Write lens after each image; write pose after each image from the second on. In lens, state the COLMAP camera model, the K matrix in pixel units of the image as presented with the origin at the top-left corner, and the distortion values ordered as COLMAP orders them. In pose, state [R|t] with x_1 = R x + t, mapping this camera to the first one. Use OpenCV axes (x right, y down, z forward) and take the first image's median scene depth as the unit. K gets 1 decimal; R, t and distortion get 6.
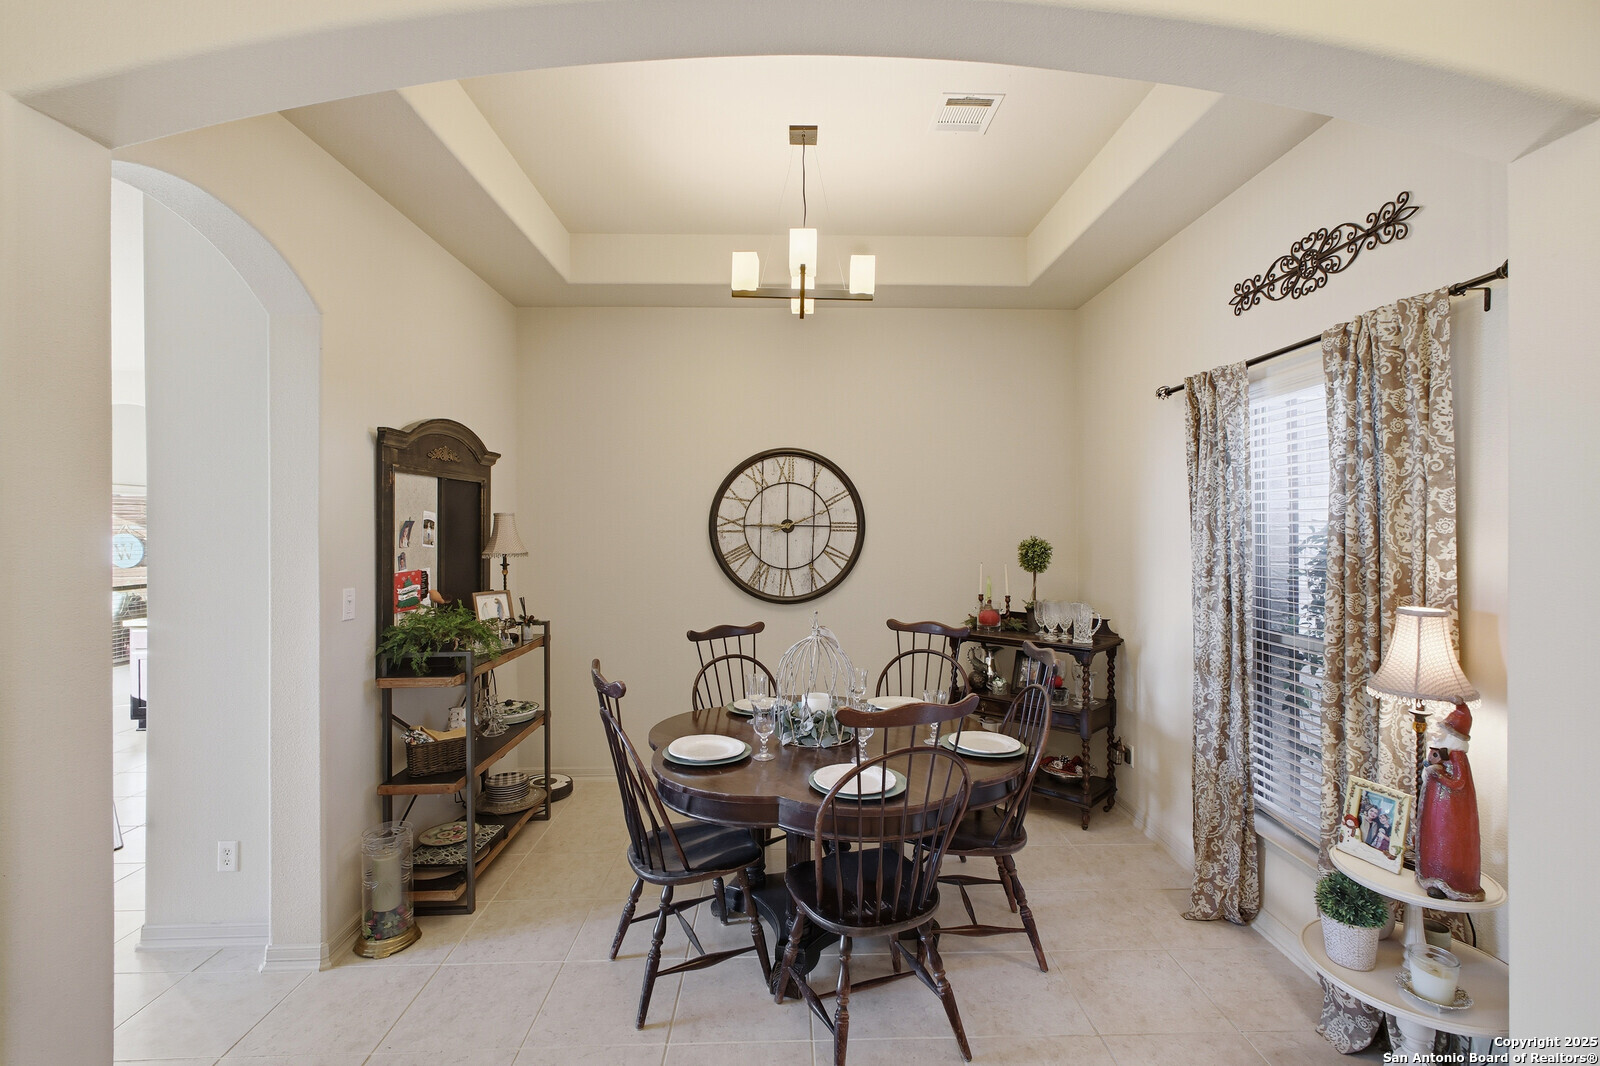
lens RADIAL K [[729.1, 0, 803.5], [0, 729.1, 527.5], [0, 0, 1]] dist [0.004492, 0.000732]
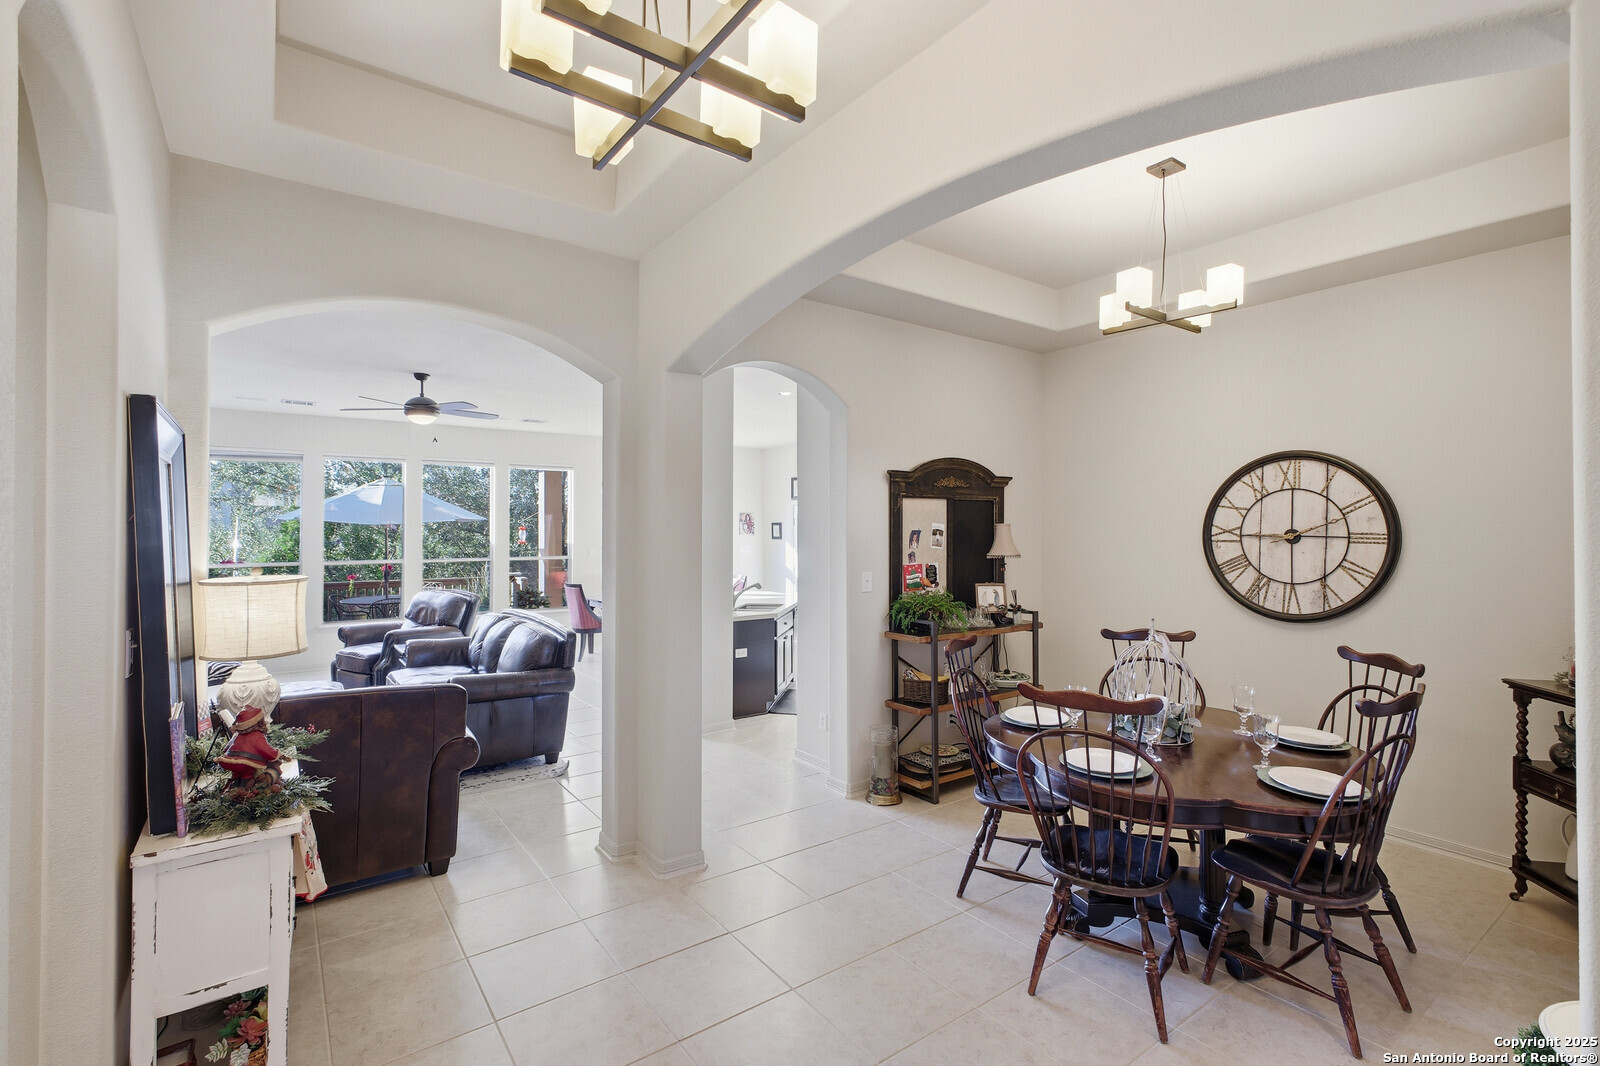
lens RADIAL K [[729.1, 0, 804.2], [0, 729.1, 526.7], [0, 0, 1]] dist [0.004492, 0.000732]
pose [[0.567542, 0.002189, -0.823342, 0.549091], [-0.006061, 0.999980, -0.001519, -0.012904], [0.823322, 0.005853, 0.567544, -0.028968]]
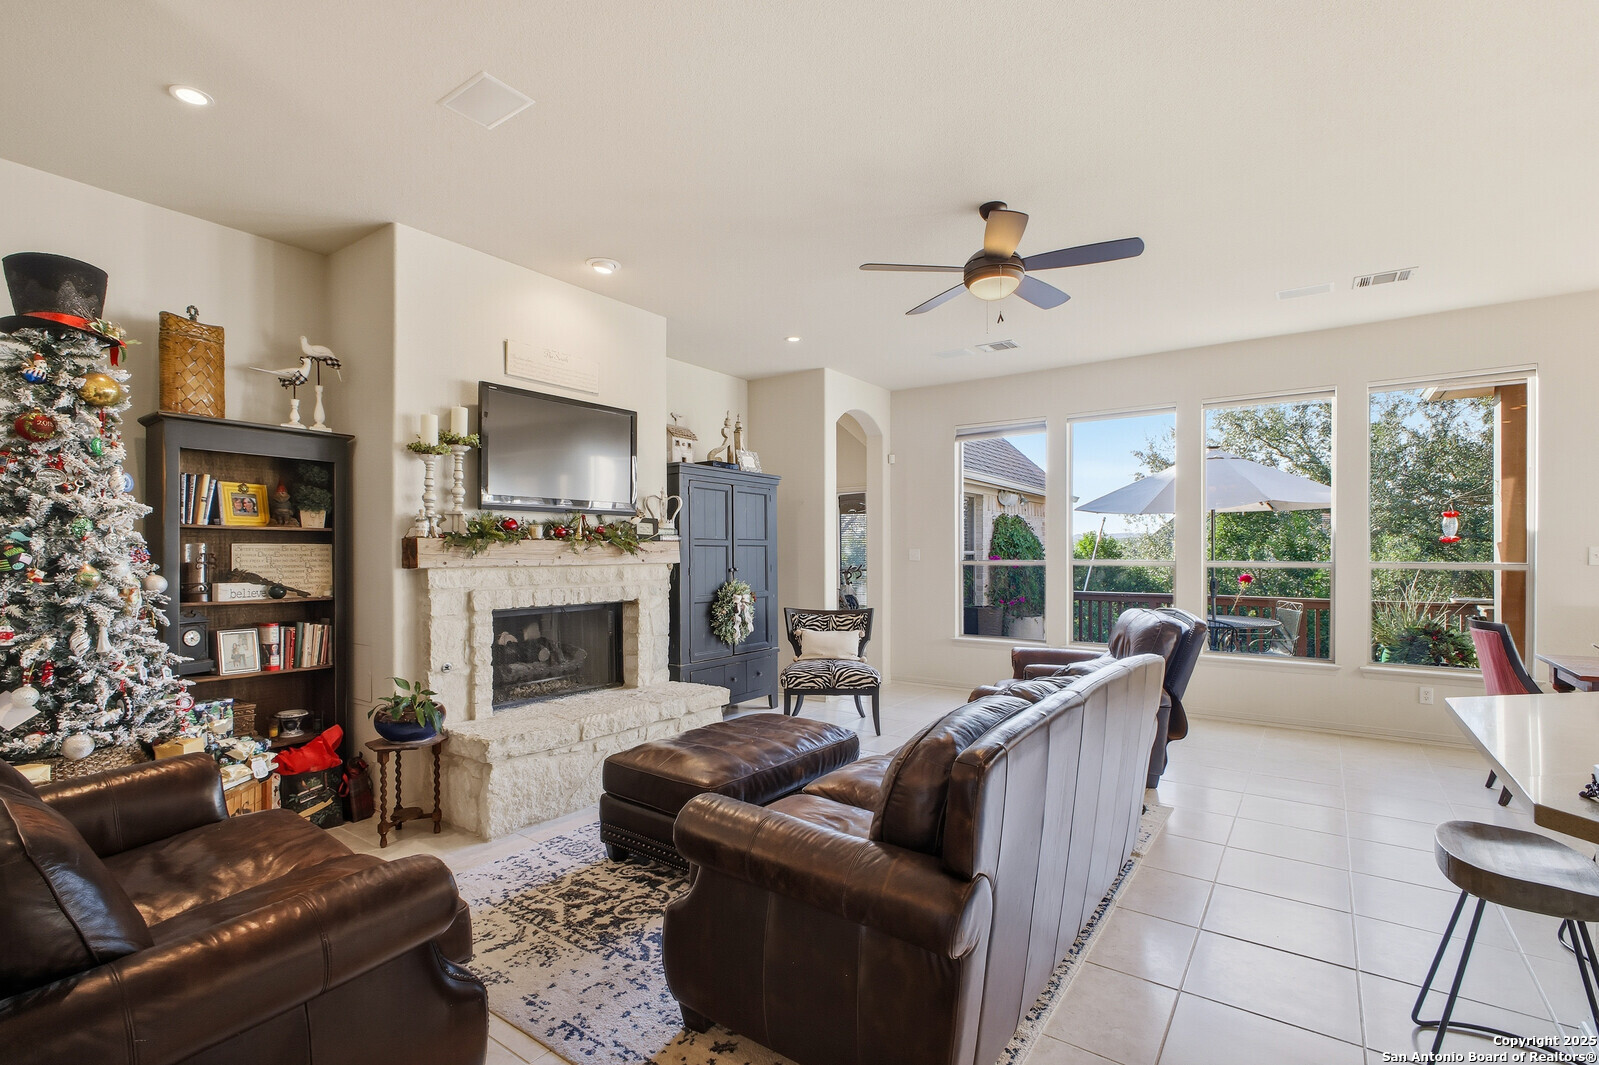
lens RADIAL K [[728.6, 0, 790.8], [0, 728.6, 542.3], [0, 0, 1]] dist [0.004492, 0.000732]
pose [[-0.598960, -0.000124, -0.800779, -0.569870], [-0.004683, 0.999983, 0.003348, 0.075332], [0.800765, 0.005756, -0.598951, 0.631683]]
